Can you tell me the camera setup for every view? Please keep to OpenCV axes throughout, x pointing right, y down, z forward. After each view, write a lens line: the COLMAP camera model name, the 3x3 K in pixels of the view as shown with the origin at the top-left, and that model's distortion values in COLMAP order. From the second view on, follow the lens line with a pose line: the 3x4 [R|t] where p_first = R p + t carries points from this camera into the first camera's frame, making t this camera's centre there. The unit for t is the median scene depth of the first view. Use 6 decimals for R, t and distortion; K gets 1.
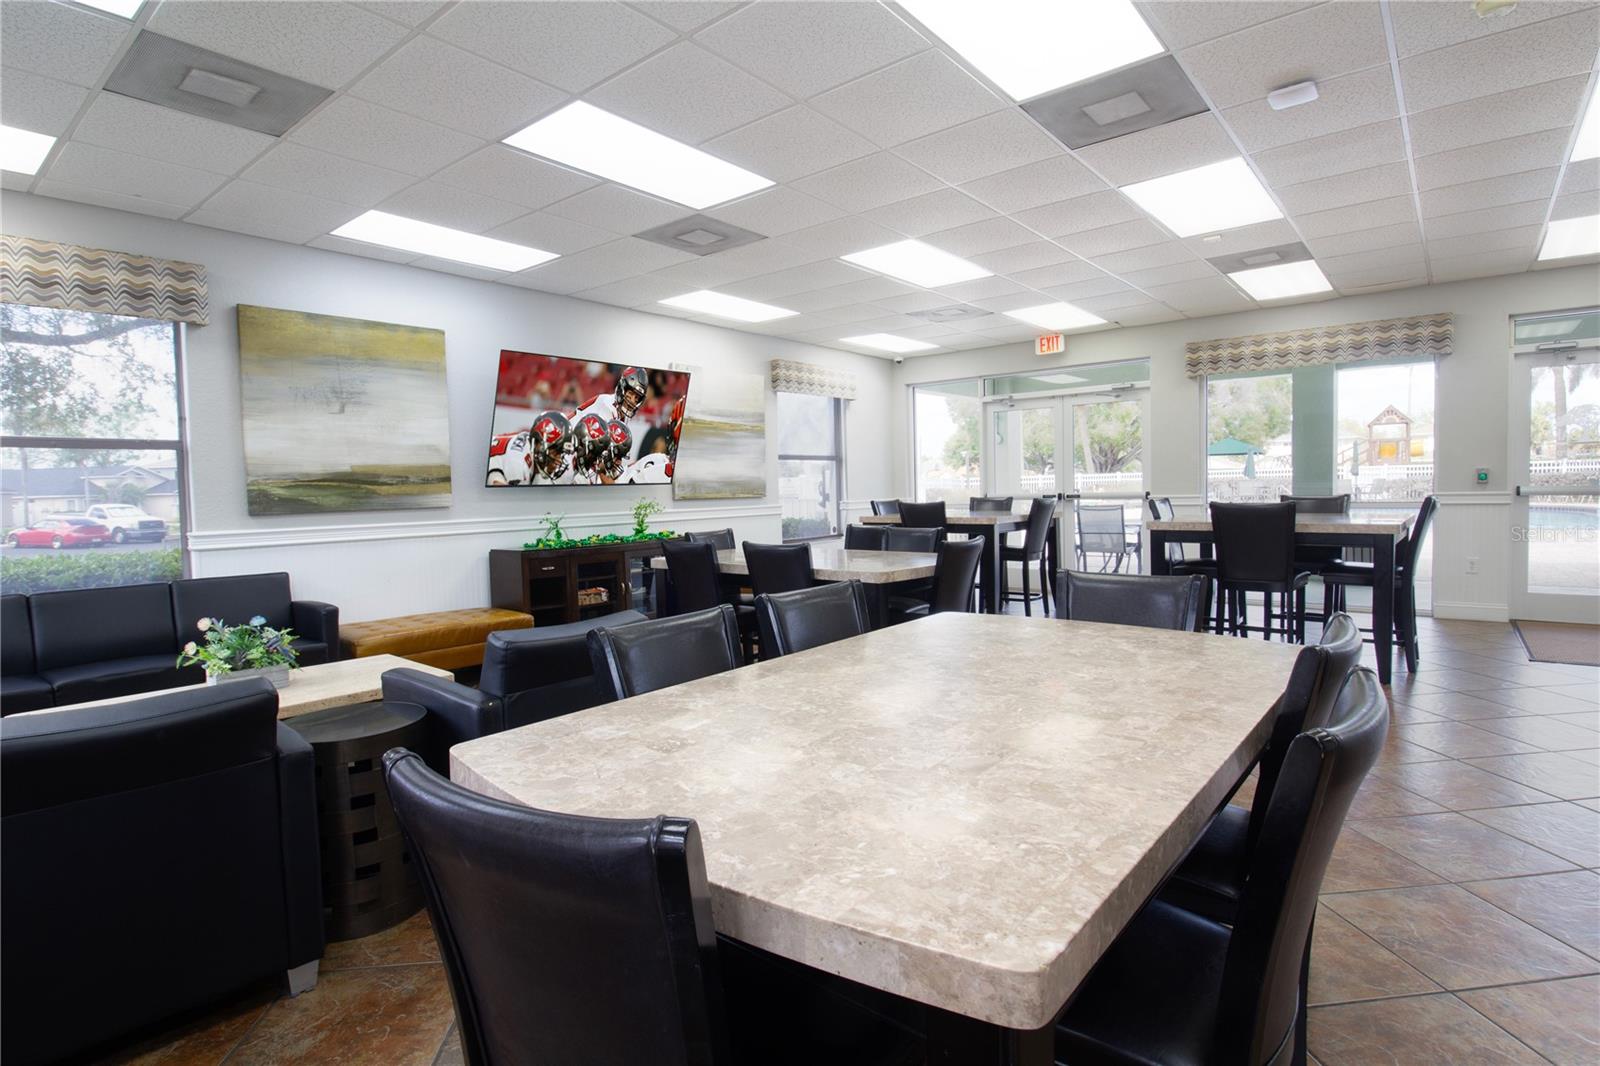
lens RADIAL K [[811.1, 0, 809.4], [0, 811.1, 525.8], [0, 0, 1]] dist [-0.005483, -0.002002]
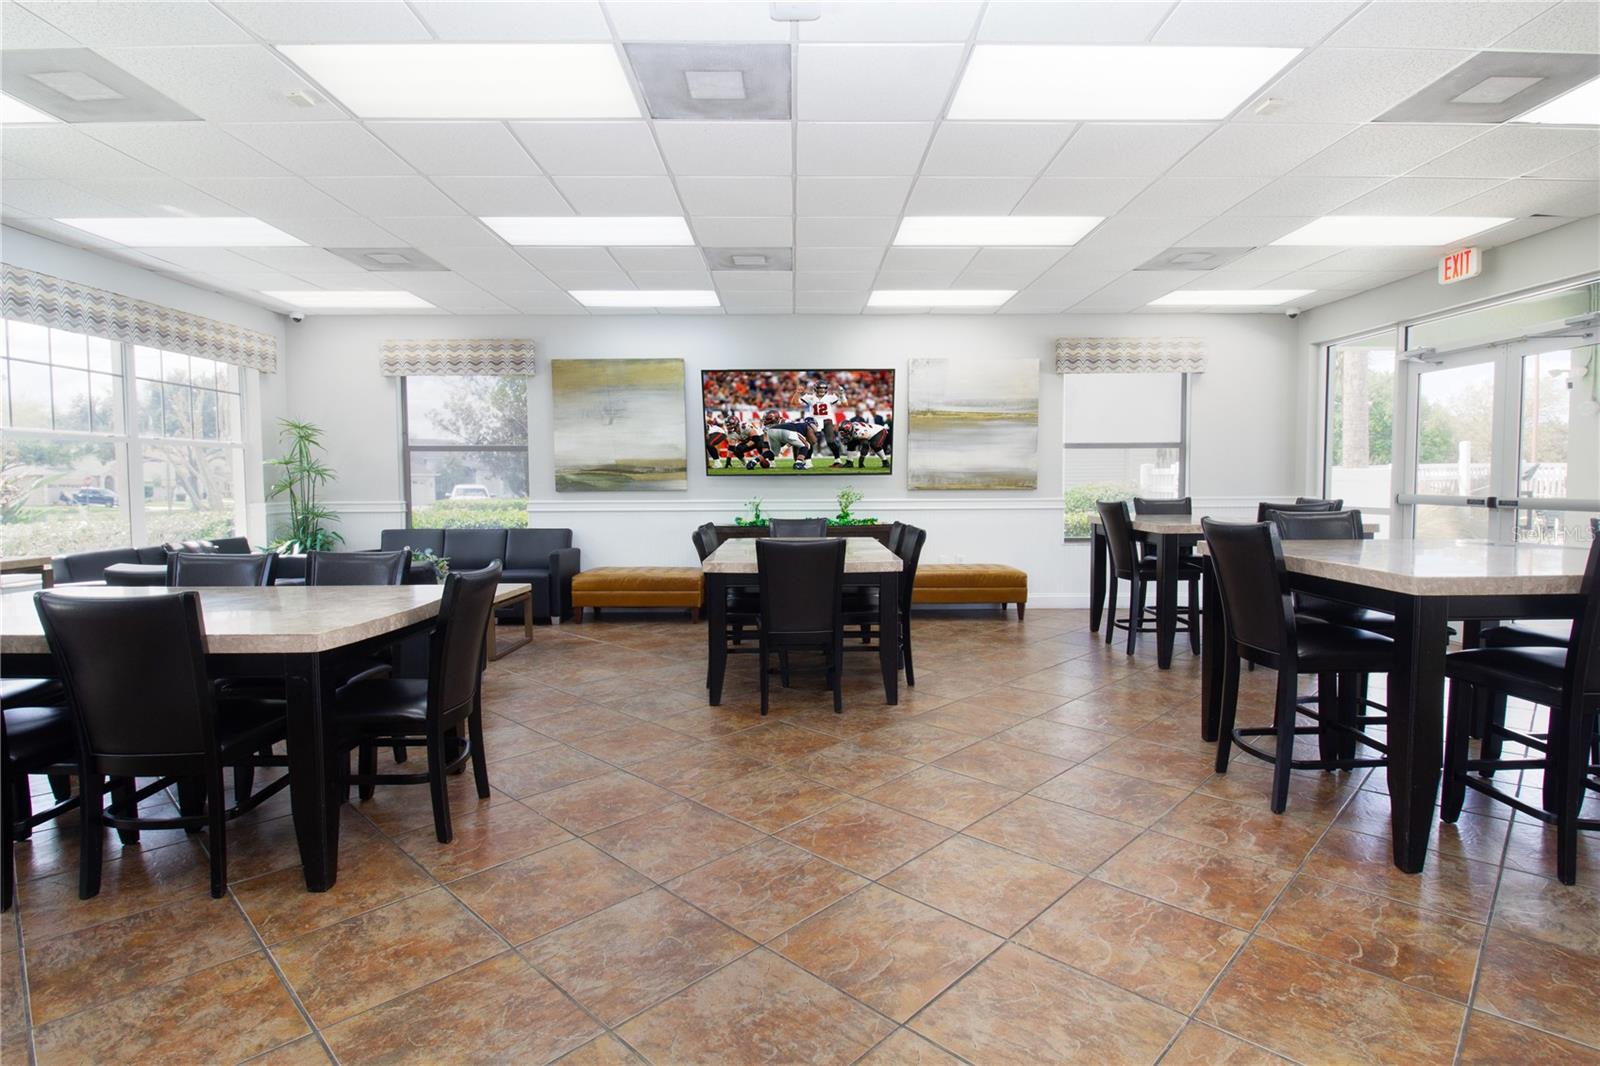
lens RADIAL K [[811.1, 0, 809.5], [0, 811.1, 532.7], [0, 0, 1]] dist [-0.005483, -0.002002]
pose [[0.644148, 0.069537, -0.761734, 0.720681], [-0.046545, 0.997577, 0.051706, -0.032044], [0.763484, 0.002149, 0.645824, 0.291256]]
